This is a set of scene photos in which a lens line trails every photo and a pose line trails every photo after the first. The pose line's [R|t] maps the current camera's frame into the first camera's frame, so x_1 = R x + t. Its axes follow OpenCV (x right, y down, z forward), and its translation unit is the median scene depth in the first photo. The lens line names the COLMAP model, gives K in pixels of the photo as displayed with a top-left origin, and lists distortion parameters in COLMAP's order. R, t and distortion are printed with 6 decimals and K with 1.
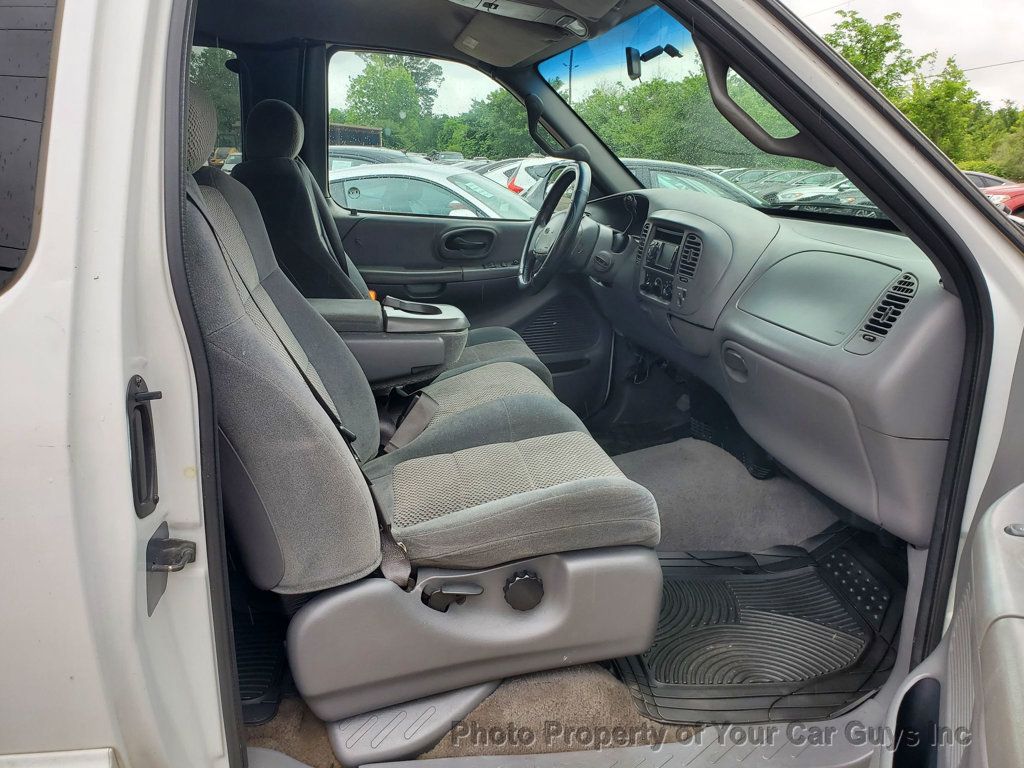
lens RADIAL K [[798.7, 0, 512.8], [0, 798.7, 391.5], [0, 0, 1]] dist [0.020322, -0.005710]
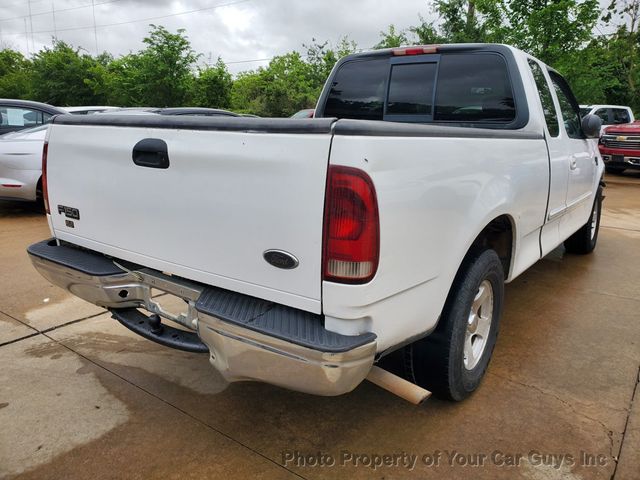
lens RADIAL K [[499.2, 0, 323.4], [0, 499.2, 225.4], [0, 0, 1]] dist [0.020322, -0.005710]
pose [[0.712975, -0.158303, 0.683086, -1.789307], [0.191685, 0.981077, 0.027289, 0.040593], [-0.674480, 0.111481, 0.729828, -0.178452]]
